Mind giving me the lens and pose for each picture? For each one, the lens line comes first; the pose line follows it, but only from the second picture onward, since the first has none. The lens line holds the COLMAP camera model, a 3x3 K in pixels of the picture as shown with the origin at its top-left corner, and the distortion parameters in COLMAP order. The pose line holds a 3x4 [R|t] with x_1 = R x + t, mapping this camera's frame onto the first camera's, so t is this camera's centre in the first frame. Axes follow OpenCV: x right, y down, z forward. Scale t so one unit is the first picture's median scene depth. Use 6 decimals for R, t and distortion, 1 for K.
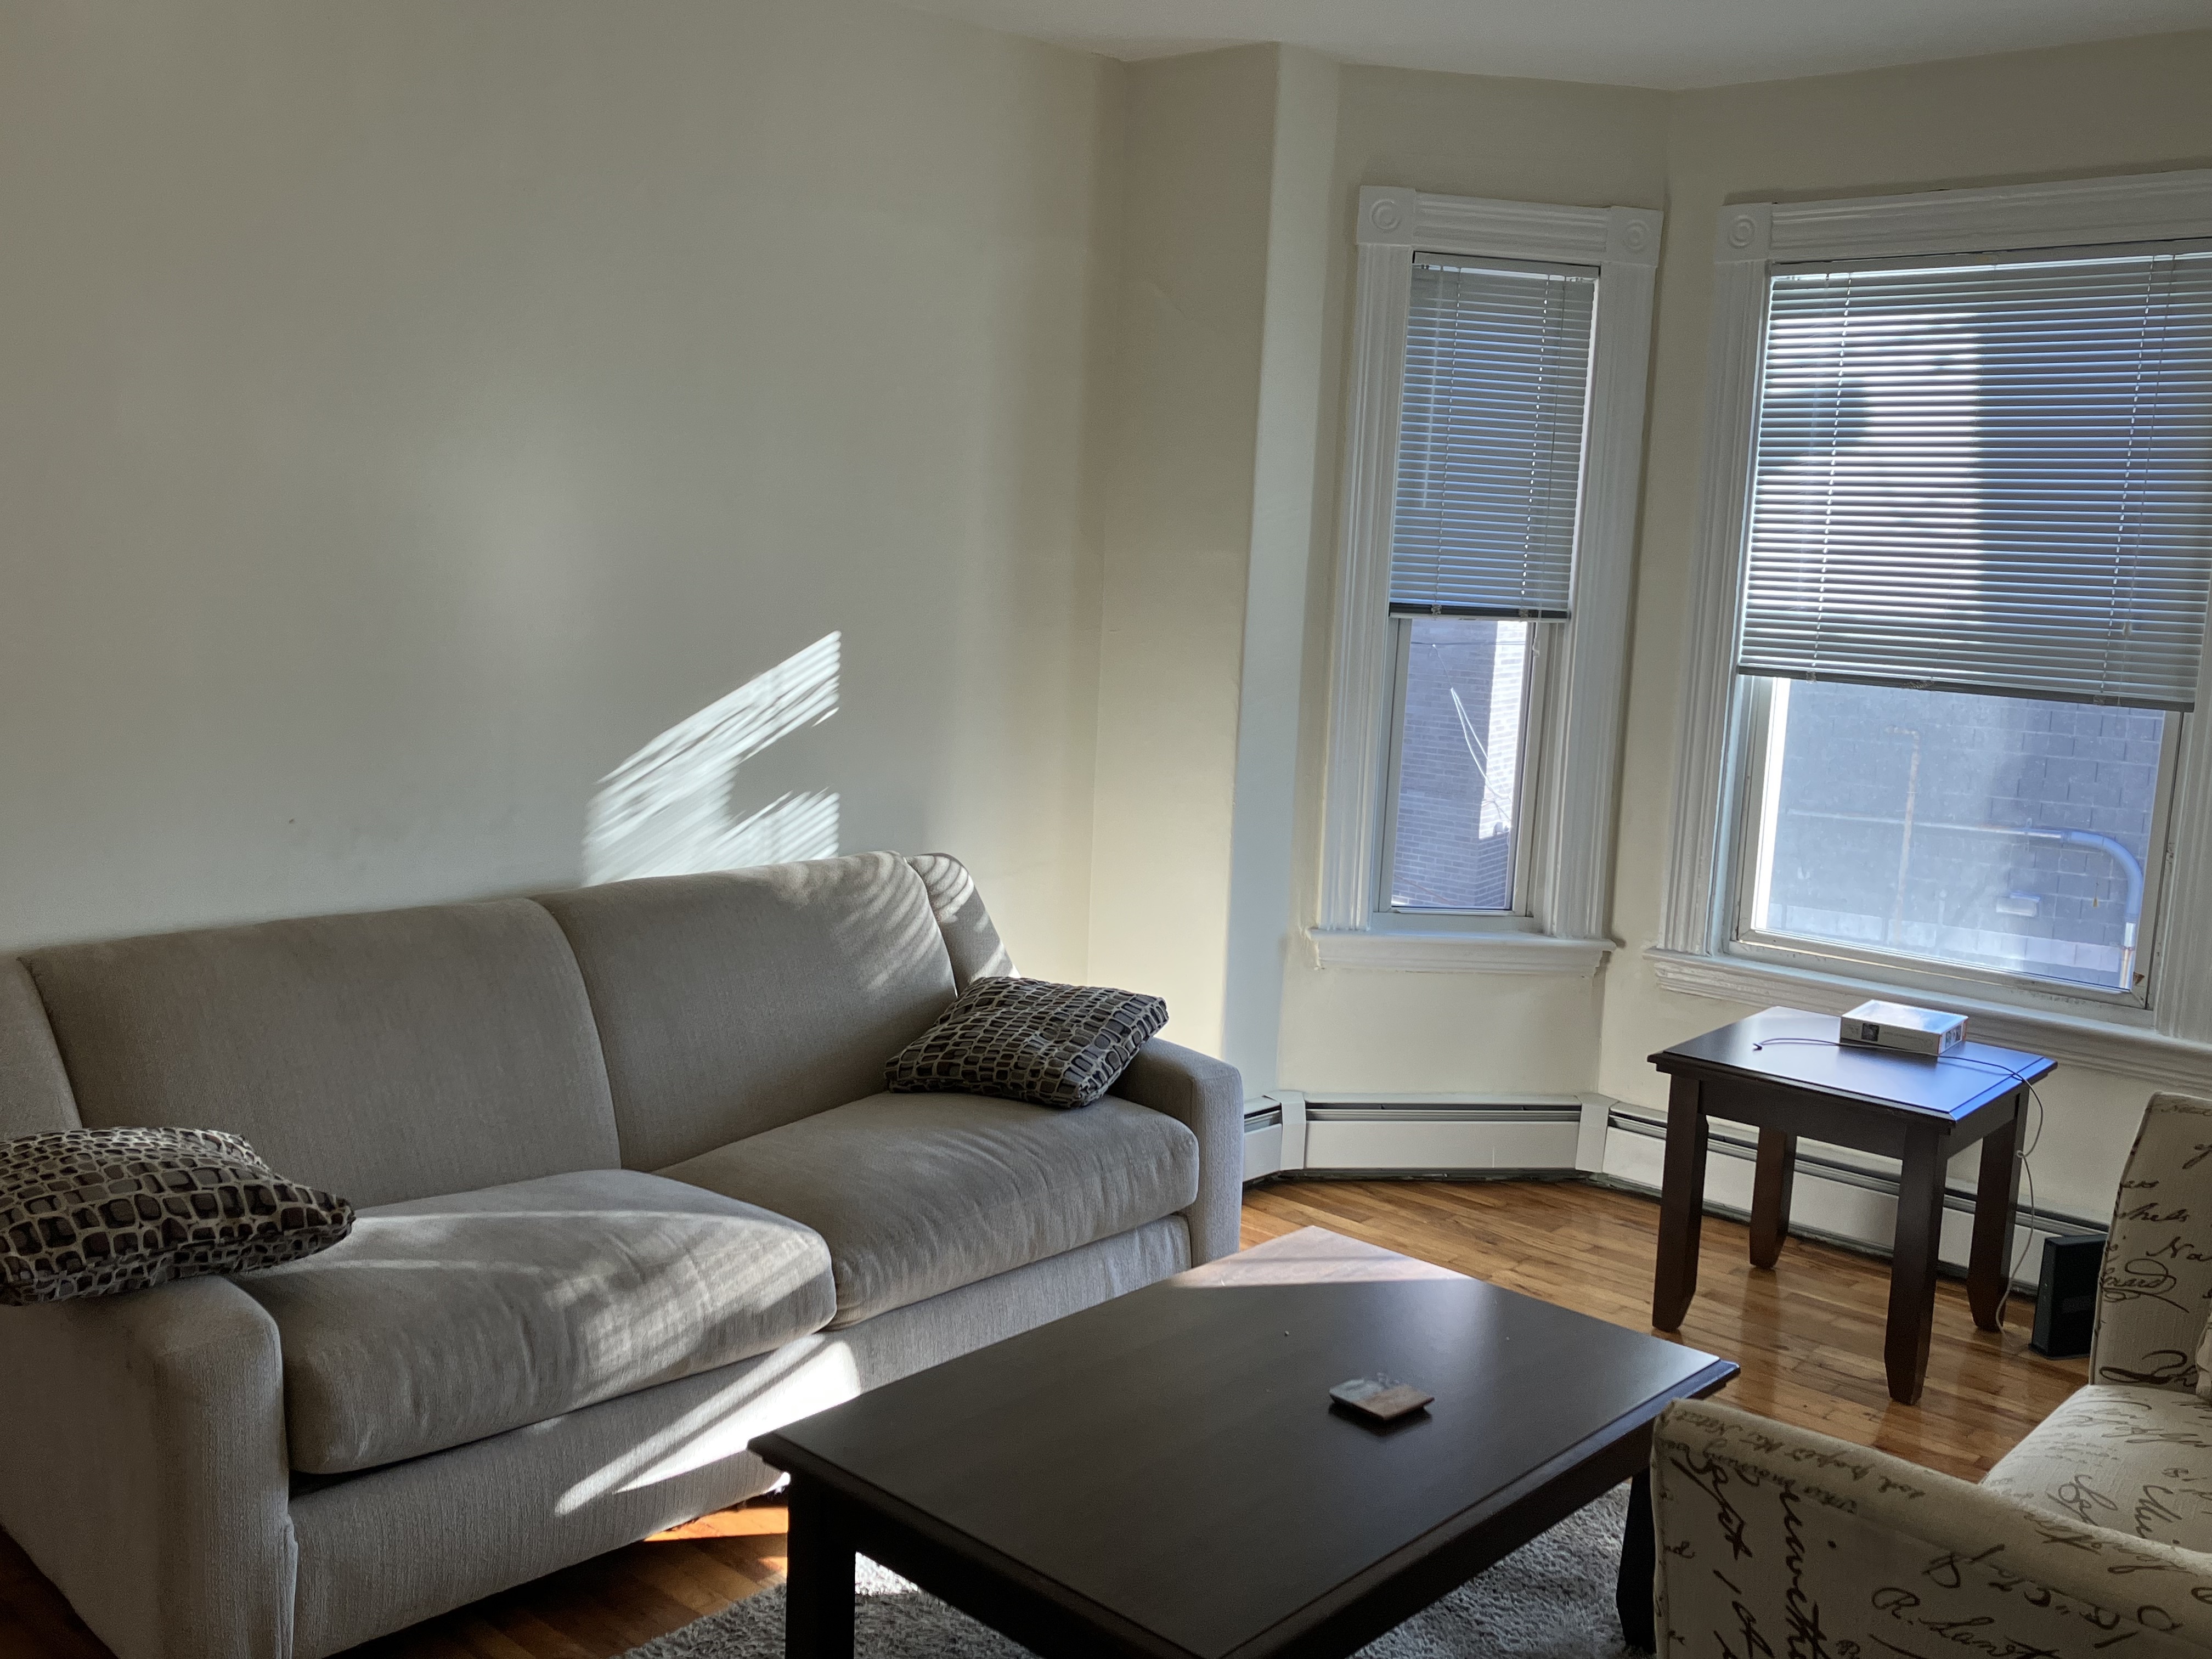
lens RADIAL K [[2043.8, 0, 1101.3], [0, 2043.8, 844.3], [0, 0, 1]] dist [0.019035, -0.015258]
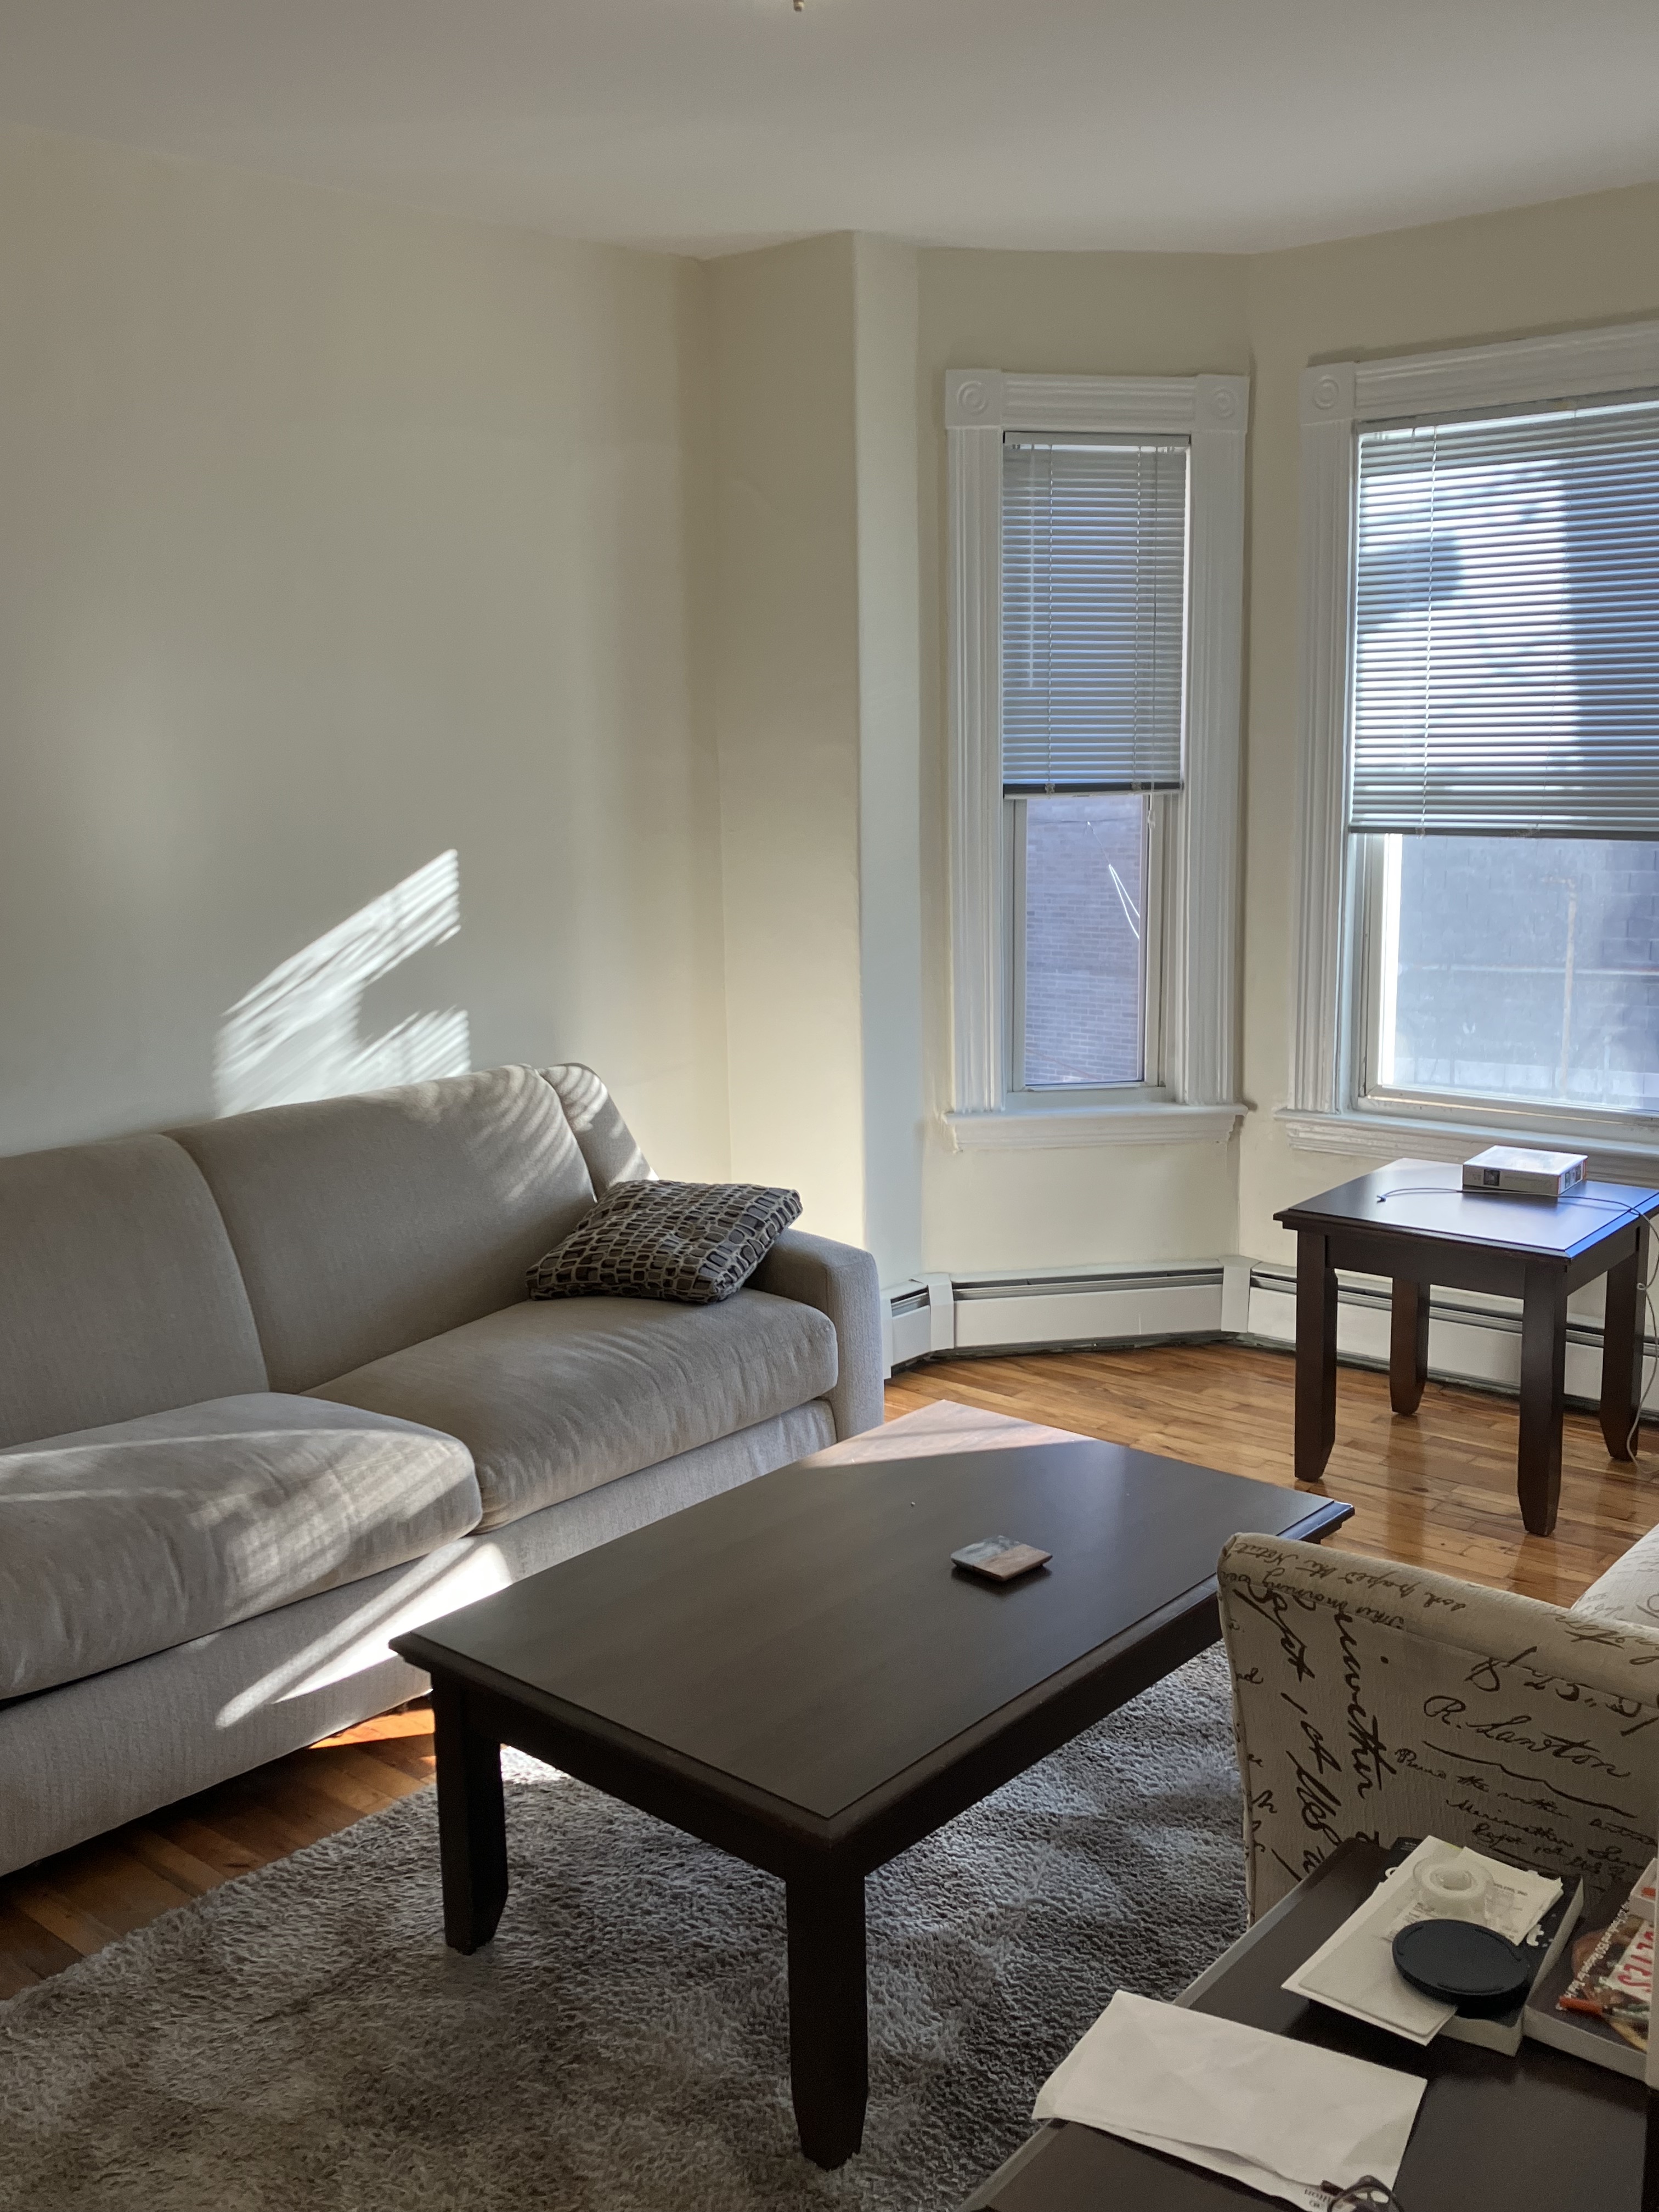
lens RADIAL K [[2041.5, 0, 797.7], [0, 2041.5, 1107.5], [0, 0, 1]] dist [0.067947, -0.198825]
pose [[0.997770, -0.066472, 0.005959, 0.027099], [0.066257, 0.997318, 0.031103, 0.002539], [-0.008011, -0.030638, 0.999498, -0.016051]]
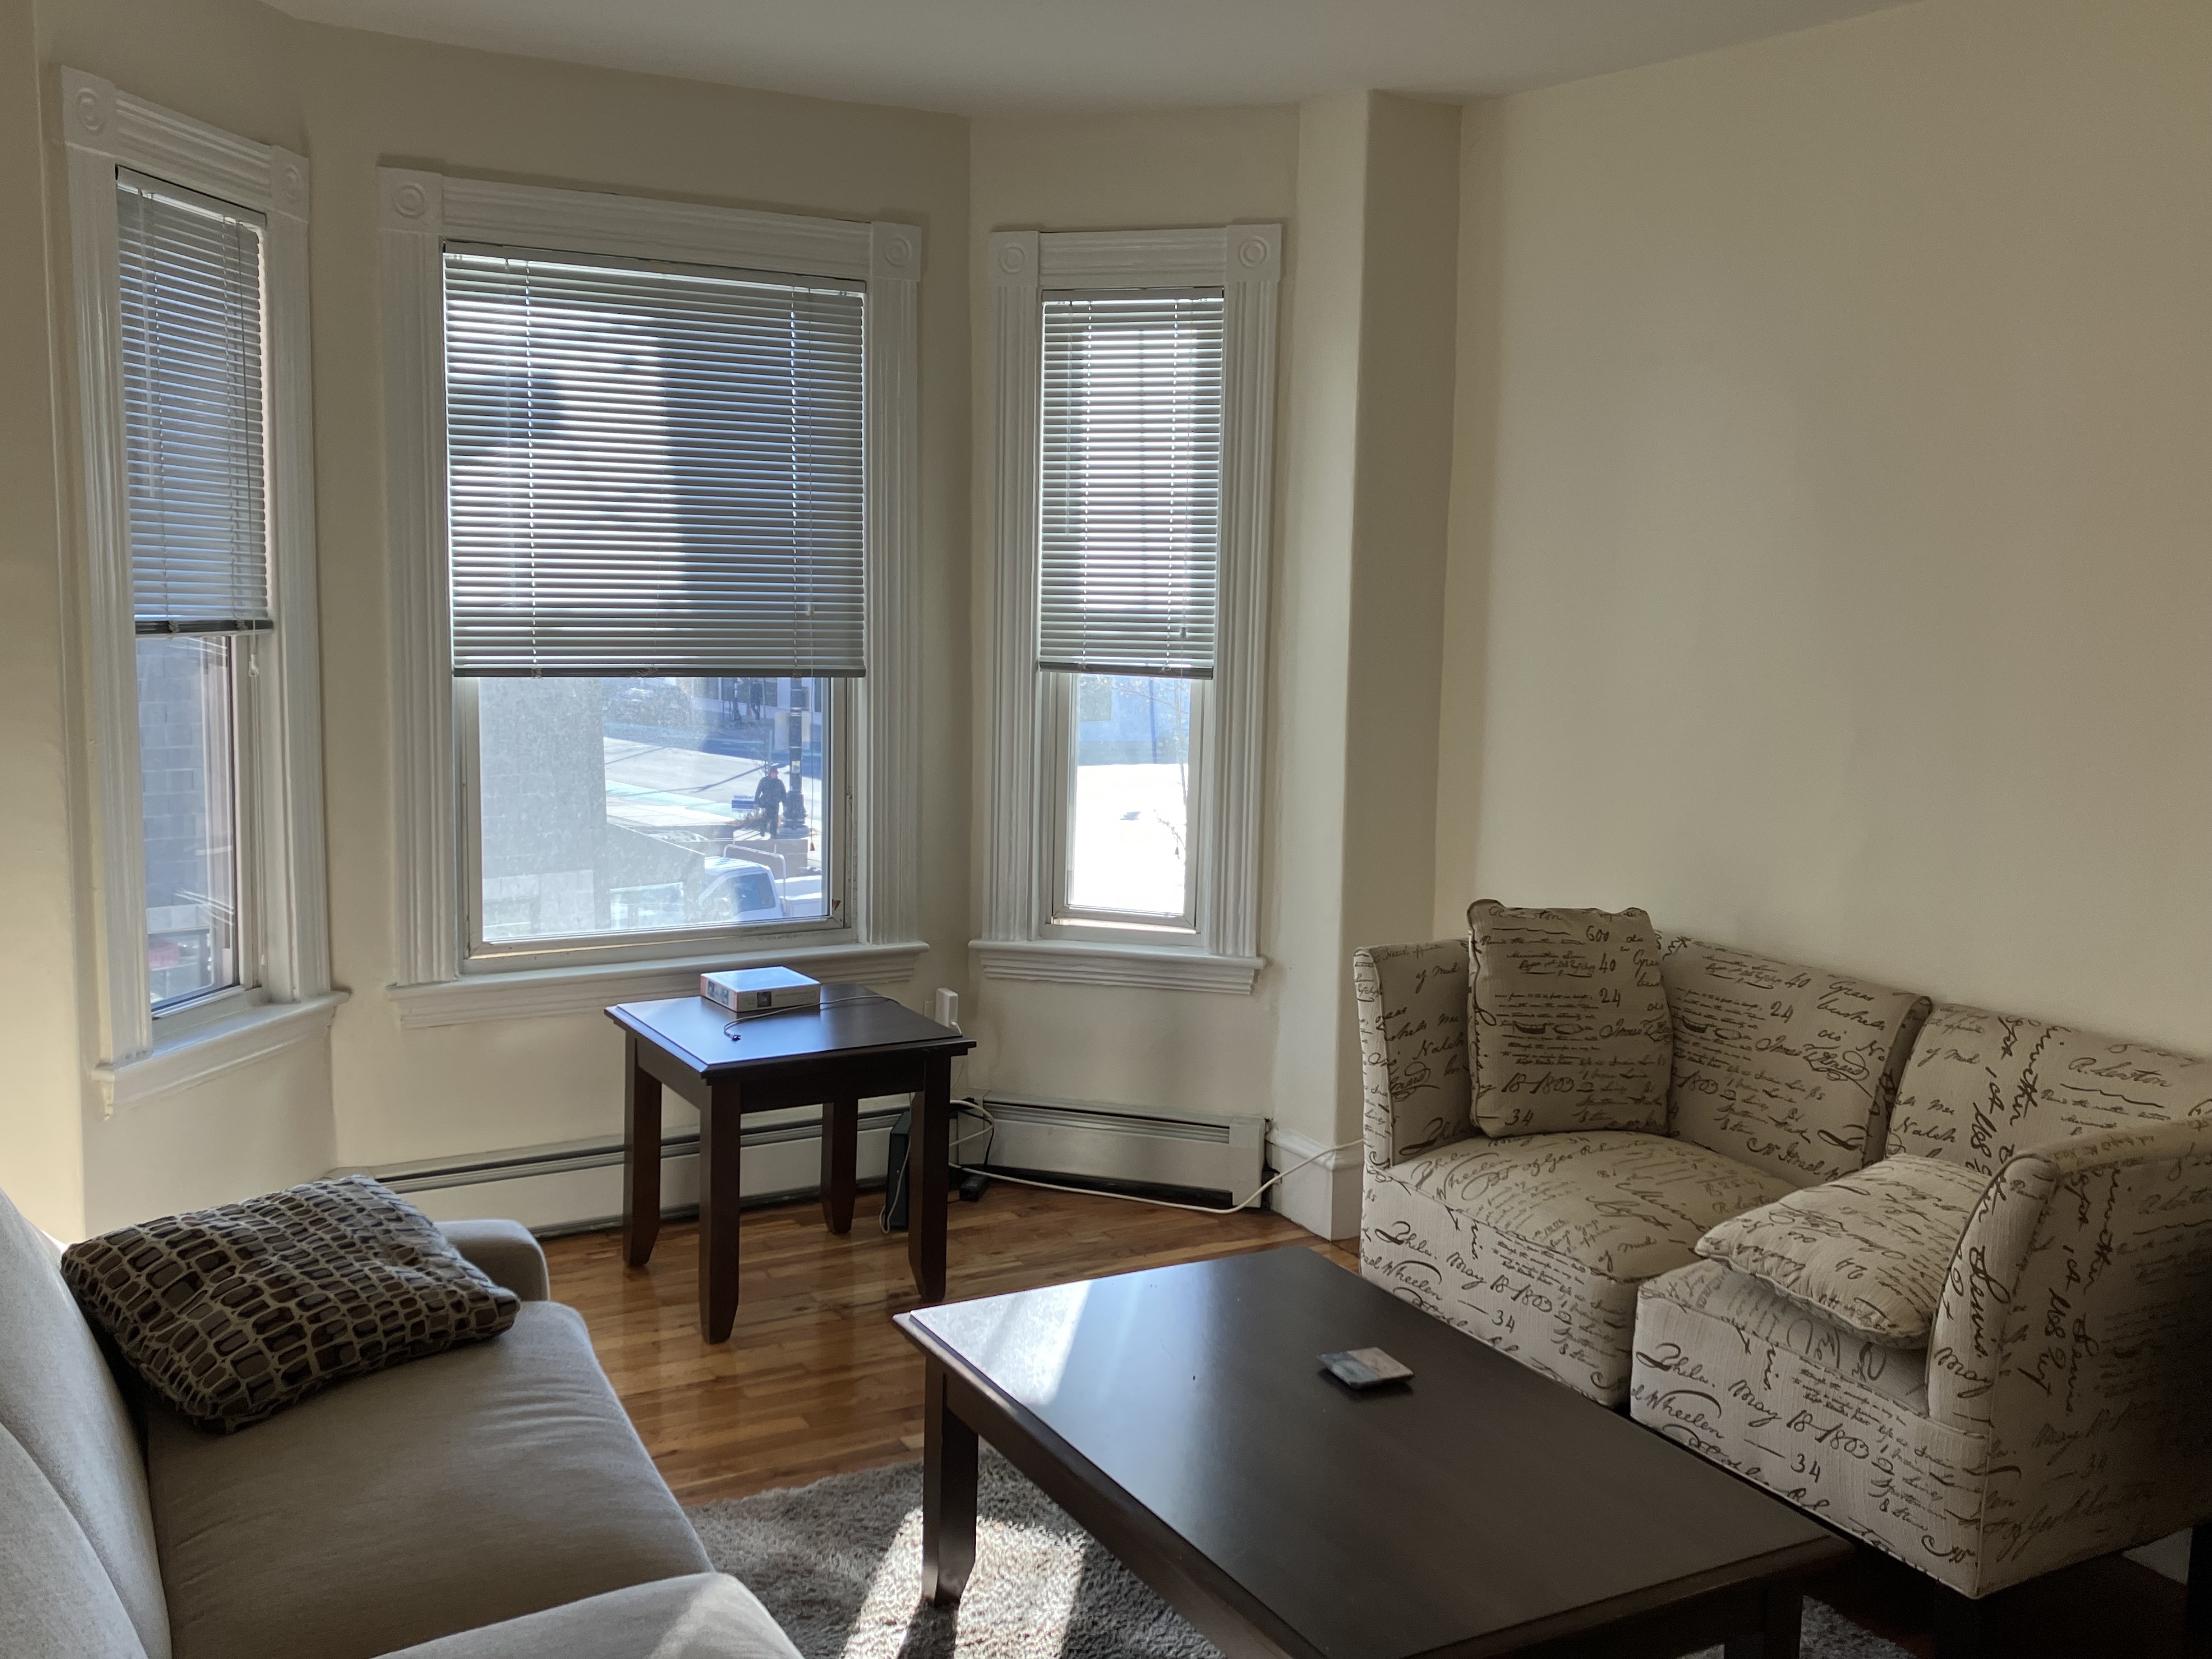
lens RADIAL K [[2041.5, 0, 1106.0], [0, 2041.5, 829.5], [0, 0, 1]] dist [0.067947, -0.198825]
pose [[0.306156, -0.156208, 0.939078, -0.556074], [0.132120, 0.983872, 0.120586, -0.100271], [-0.942769, 0.087153, 0.321856, 0.481163]]
